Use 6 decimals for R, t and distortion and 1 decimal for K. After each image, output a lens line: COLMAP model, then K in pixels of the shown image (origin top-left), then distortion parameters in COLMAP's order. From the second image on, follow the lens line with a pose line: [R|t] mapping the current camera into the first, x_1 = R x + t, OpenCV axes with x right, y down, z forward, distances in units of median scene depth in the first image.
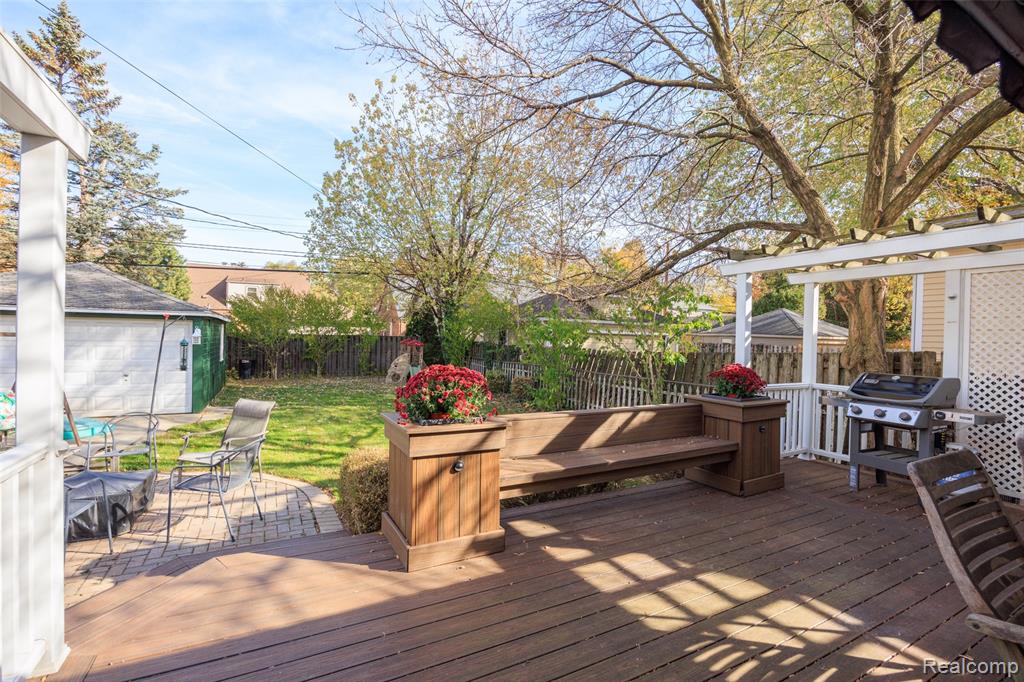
lens RADIAL K [[461.9, 0, 515.4], [0, 461.9, 341.1], [0, 0, 1]] dist [-0.022886, 0.007647]
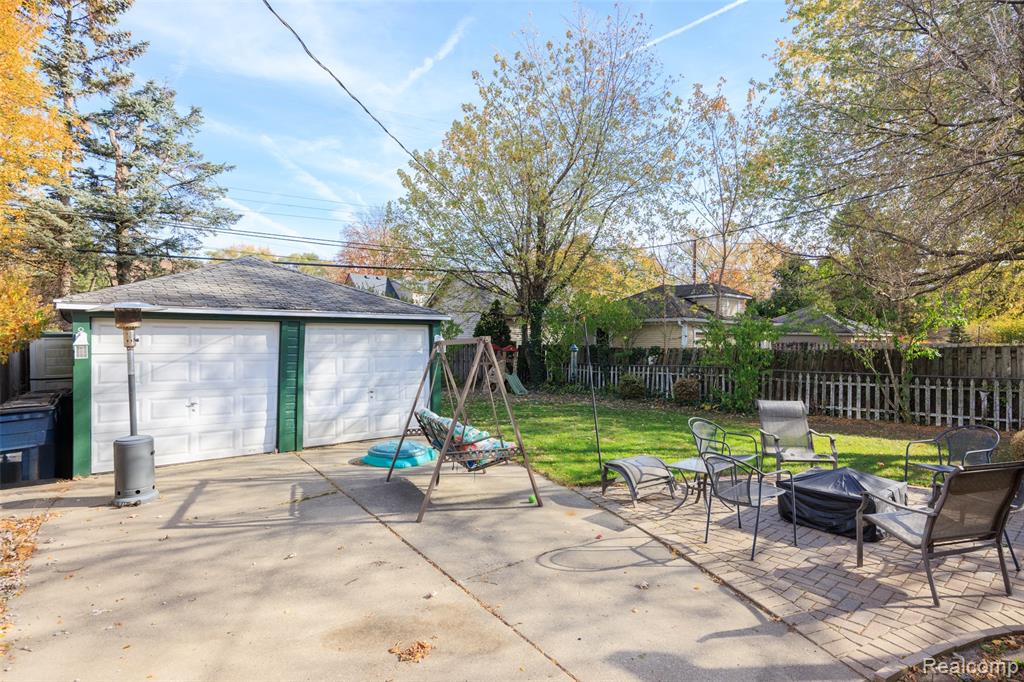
lens RADIAL K [[521.7, 0, 512.0], [0, 521.7, 341.0], [0, 0, 1]] dist [-0.002438, -0.000810]
pose [[0.978302, -0.020517, 0.206168, -0.681360], [0.022502, 0.999720, -0.007290, -0.004246], [-0.205960, 0.011771, 0.978490, -0.002279]]
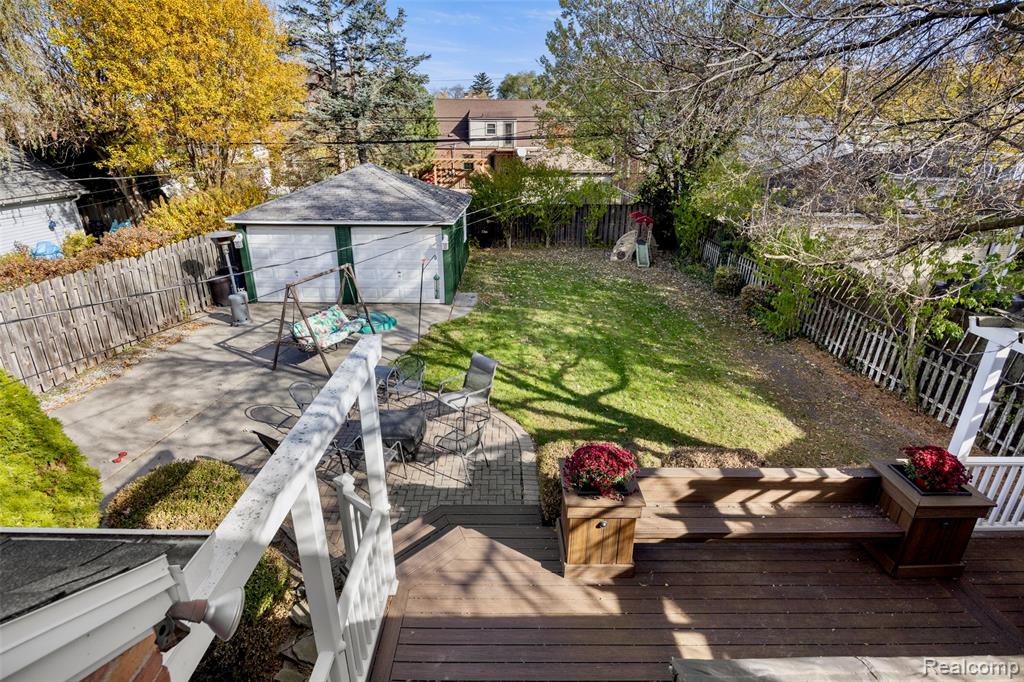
lens RADIAL K [[505.6, 0, 512.9], [0, 505.6, 343.2], [0, 0, 1]] dist [-0.009508, -0.000262]
pose [[0.883553, 0.158044, -0.440859, 0.056310], [0.008482, 0.935785, 0.352470, -0.196385], [0.468255, -0.315165, 0.825474, -0.054562]]
